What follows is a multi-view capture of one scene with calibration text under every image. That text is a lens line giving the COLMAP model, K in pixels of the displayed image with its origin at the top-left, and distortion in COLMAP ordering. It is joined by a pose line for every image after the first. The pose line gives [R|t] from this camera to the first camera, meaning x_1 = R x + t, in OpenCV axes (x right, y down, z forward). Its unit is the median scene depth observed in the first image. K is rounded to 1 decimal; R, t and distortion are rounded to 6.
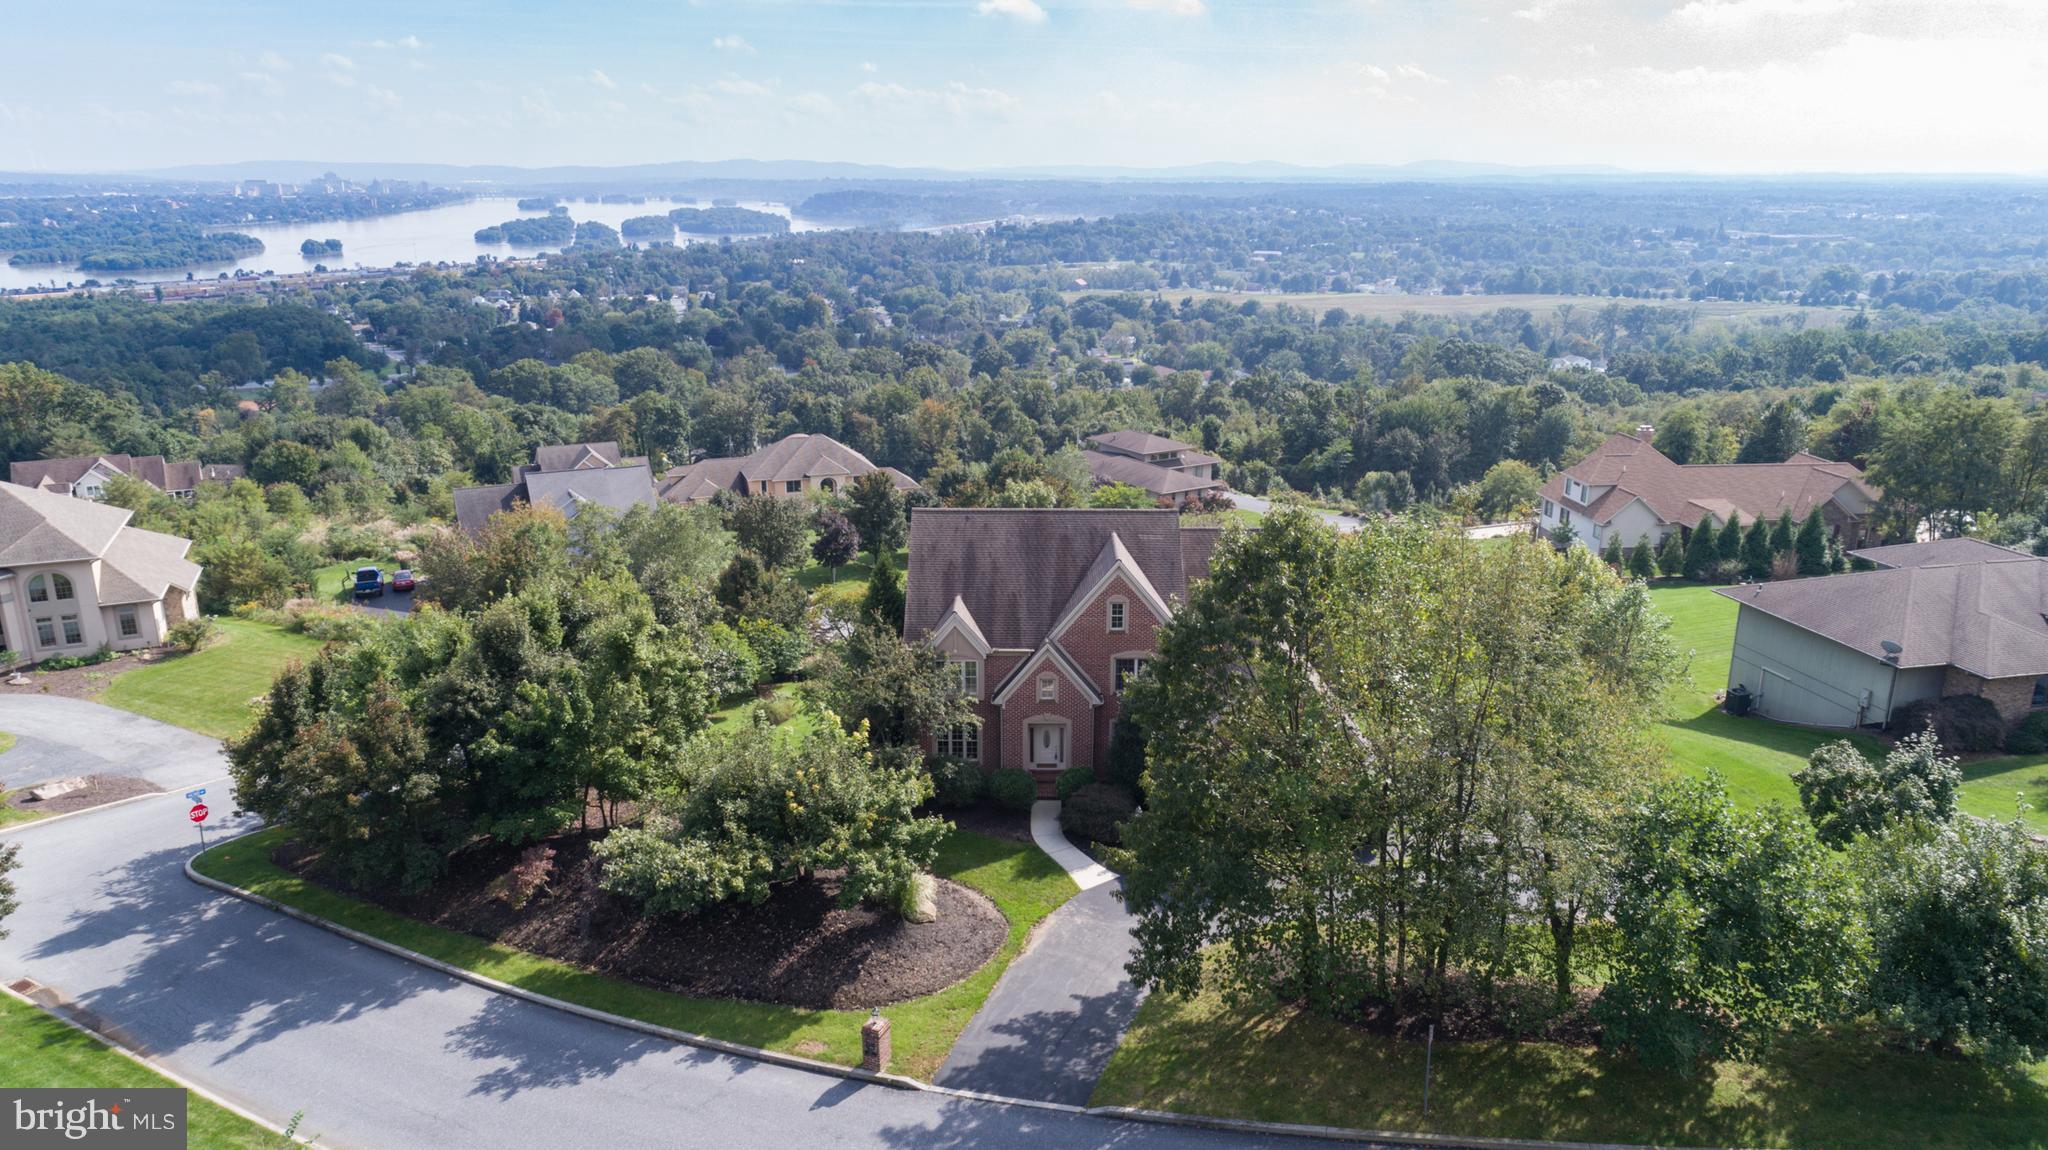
lens RADIAL K [[1399.9, 0, 1019.5], [0, 1399.9, 572.5], [0, 0, 1]] dist [-0.002857, 0.012071]
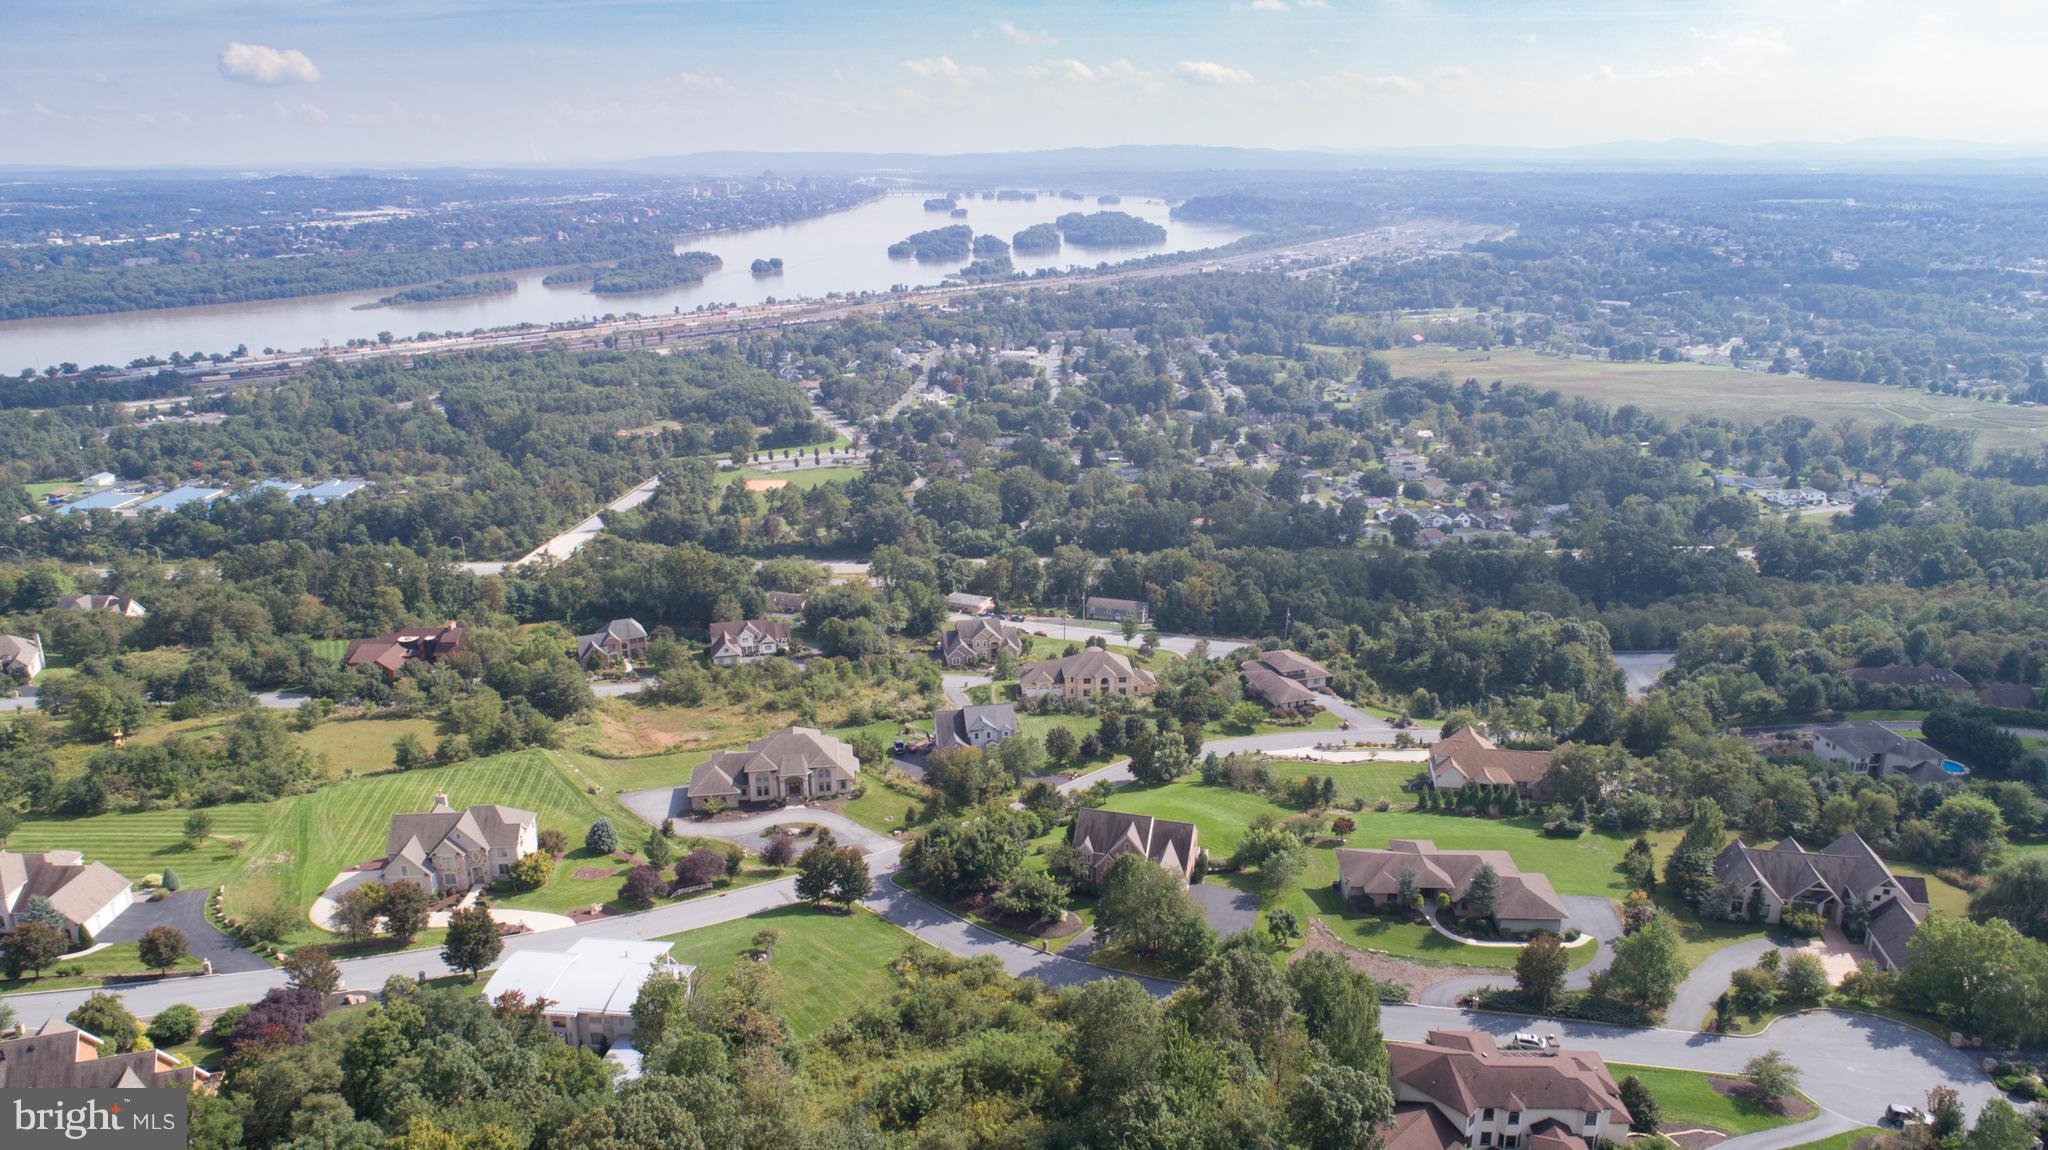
lens RADIAL K [[1399.9, 0, 1025.4], [0, 1399.9, 578.5], [0, 0, 1]] dist [-0.002857, 0.012071]
pose [[0.965941, 0.076834, -0.247092, 0.030400], [-0.070152, 0.996896, 0.035749, -0.036092], [0.249071, -0.017197, 0.968332, -0.121113]]
